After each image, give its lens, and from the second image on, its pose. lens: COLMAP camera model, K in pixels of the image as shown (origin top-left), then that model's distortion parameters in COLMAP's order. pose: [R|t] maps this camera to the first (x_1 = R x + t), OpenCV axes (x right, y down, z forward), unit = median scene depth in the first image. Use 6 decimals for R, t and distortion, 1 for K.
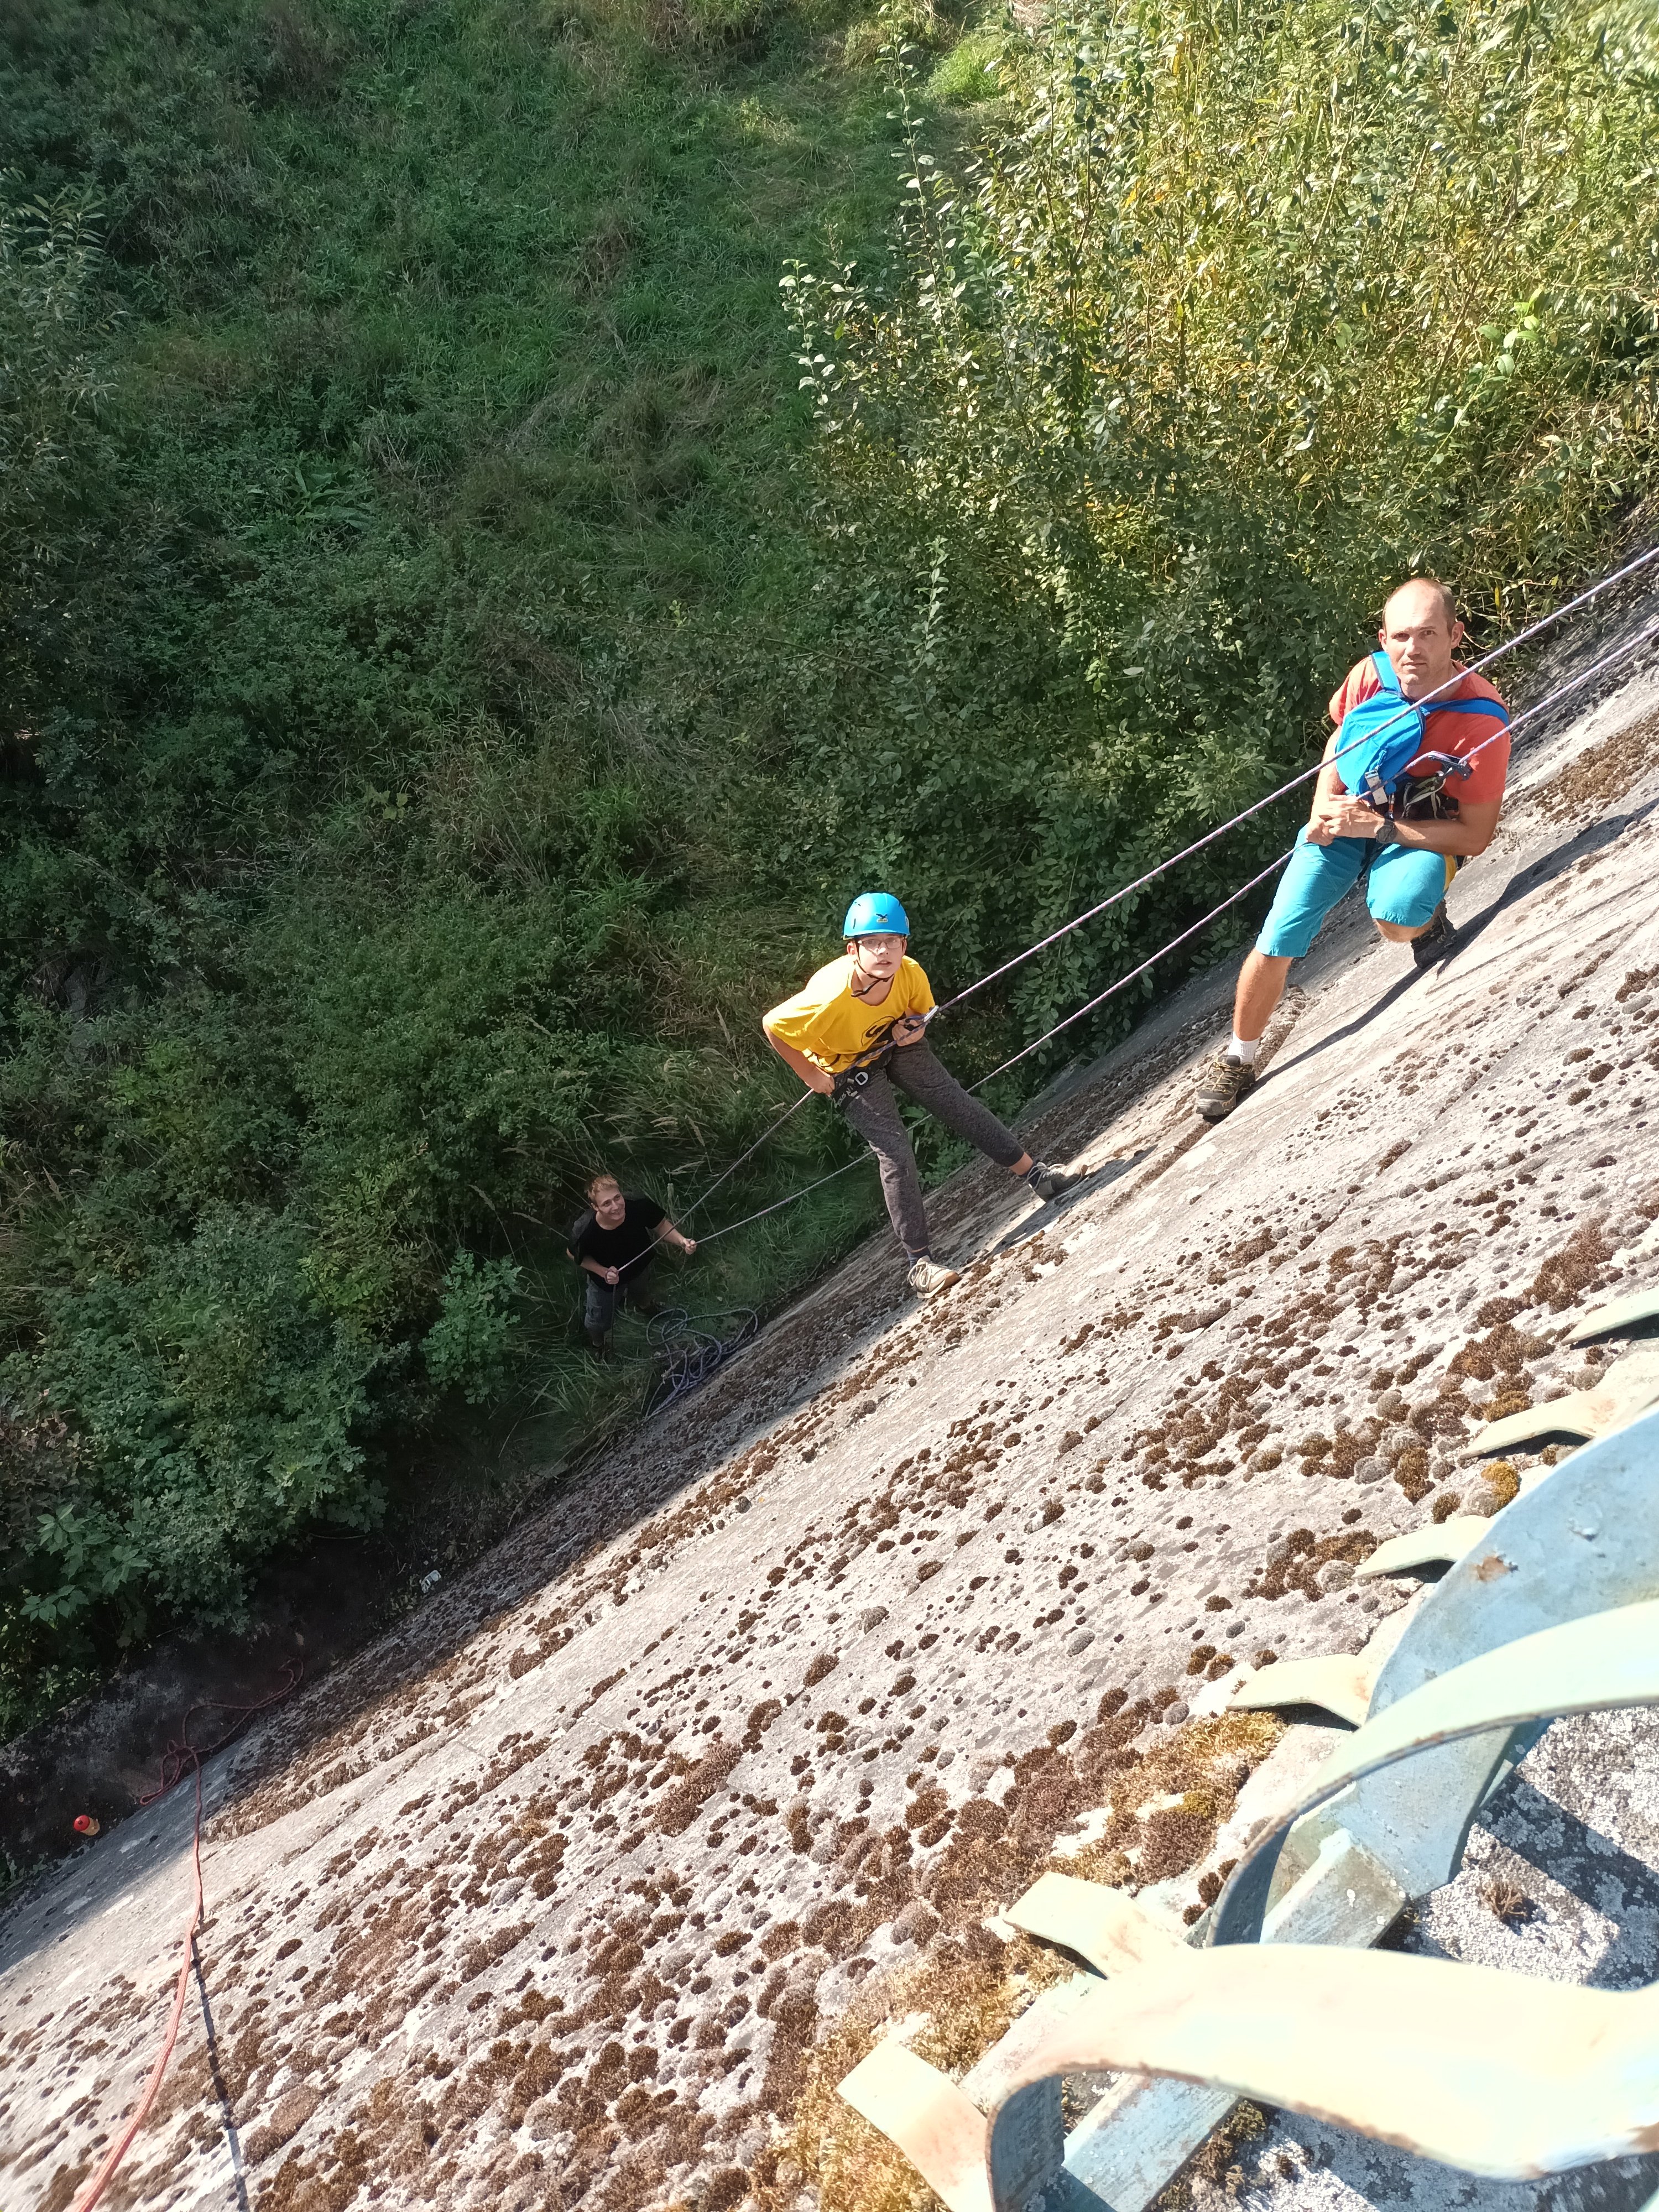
lens RADIAL K [[1640.0, 0, 832.5], [0, 1640.0, 1086.8], [0, 0, 1]] dist [0.047681, -0.062276]
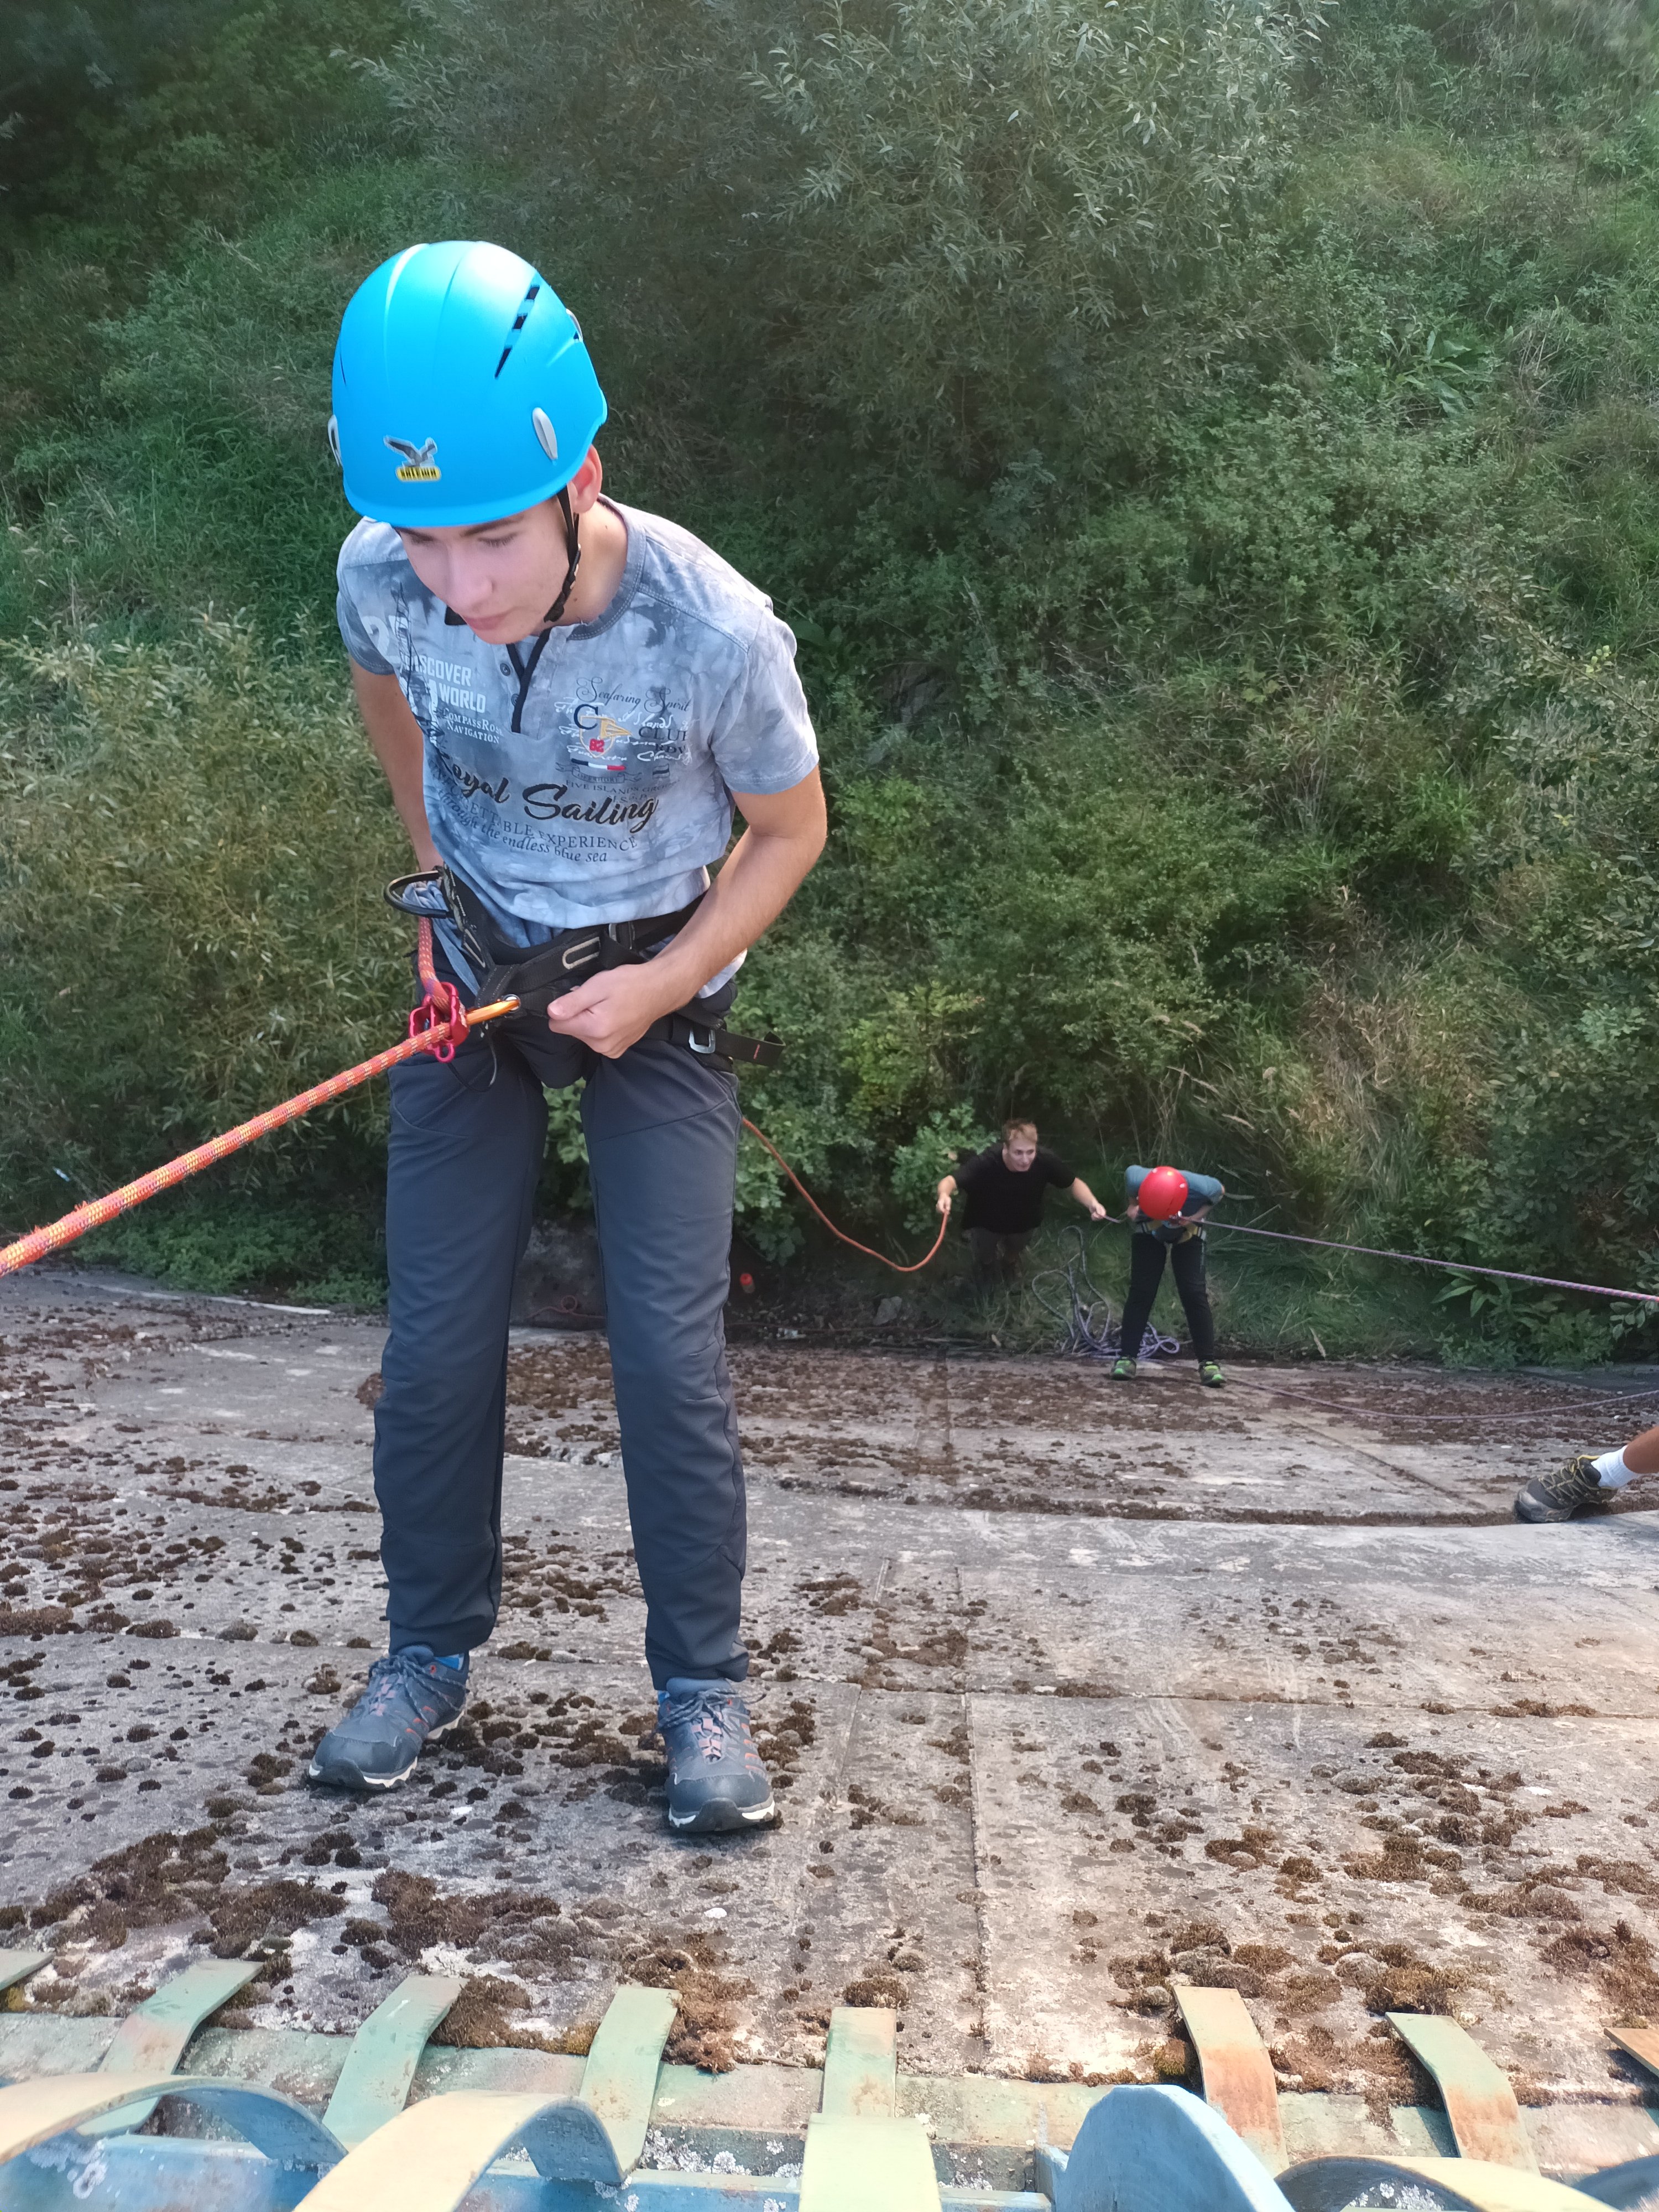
lens RADIAL K [[1649.0, 0, 831.0], [0, 1649.0, 1083.5], [0, 0, 1]] dist [0.043041, -0.060651]
pose [[0.694280, 0.587408, -0.415845, 0.098259], [-0.543337, 0.806709, 0.232391, -0.075421], [0.471974, 0.064600, 0.879243, 0.048454]]
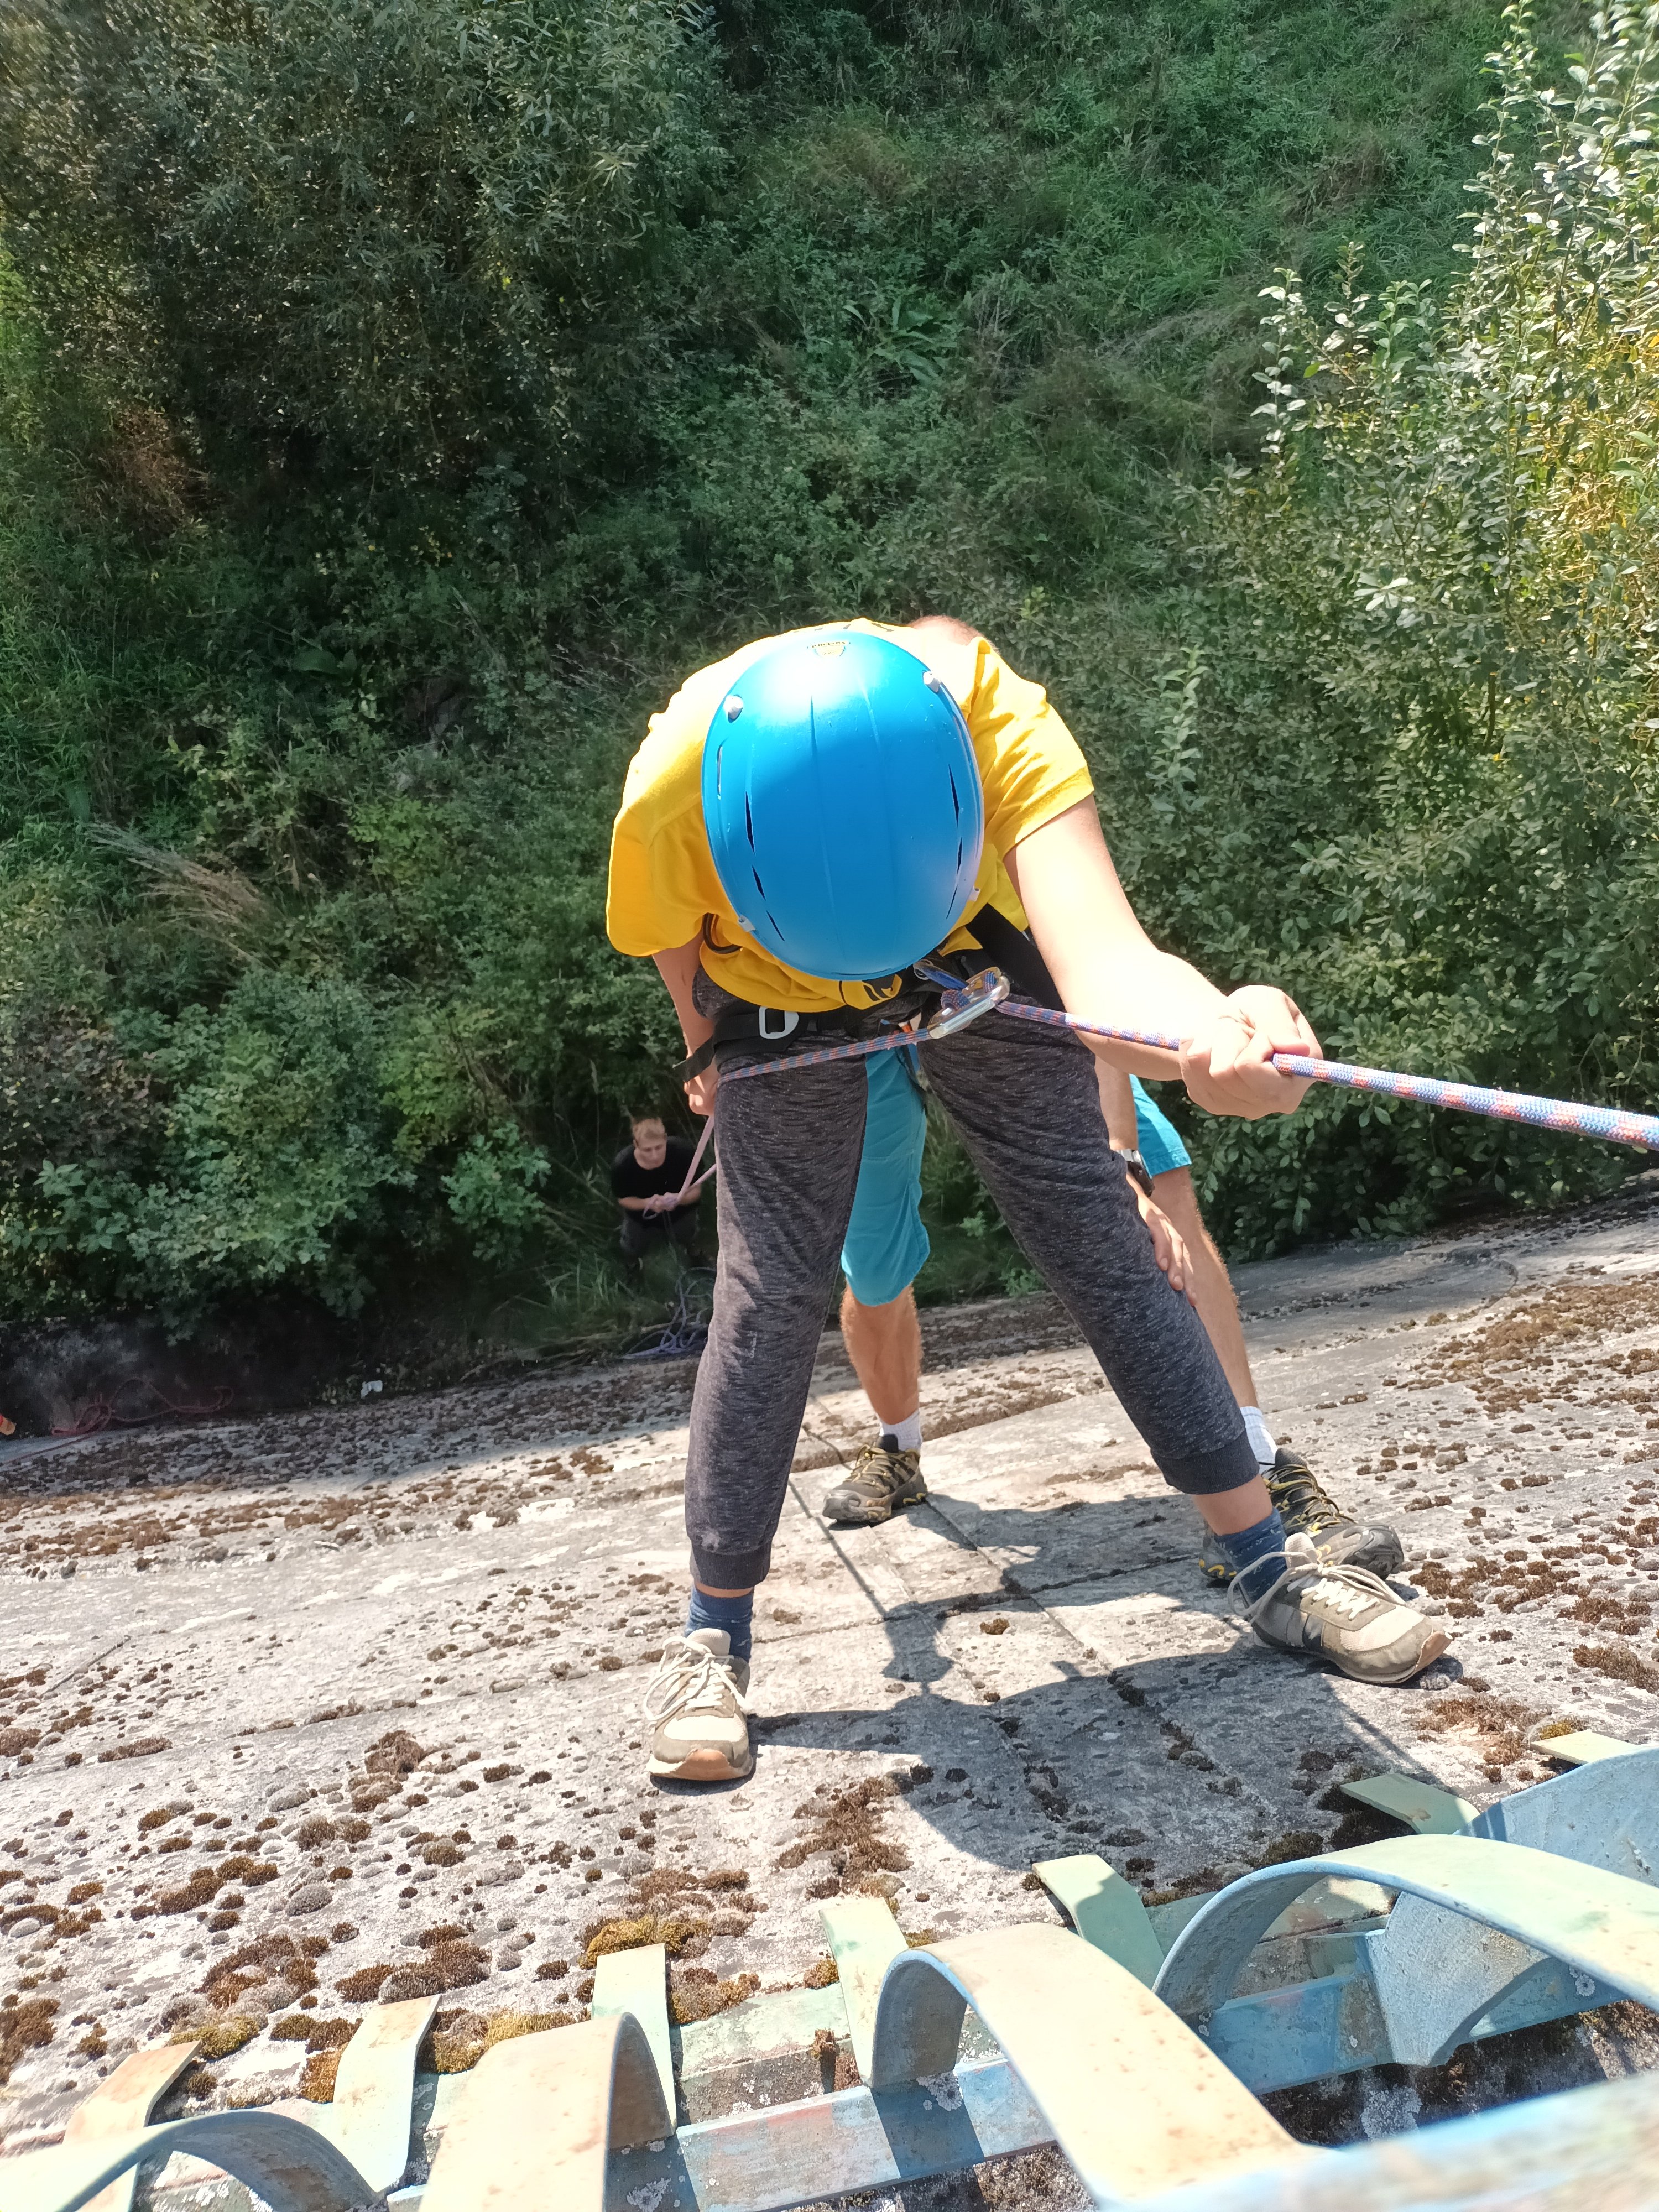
lens RADIAL K [[1656.8, 0, 827.1], [0, 1656.8, 1081.8], [0, 0, 1]] dist [0.034966, -0.057992]
pose [[0.838299, 0.462537, -0.288641, 0.160628], [-0.439500, 0.886580, 0.144273, -0.112683], [0.322635, 0.005914, 0.946505, 0.088621]]
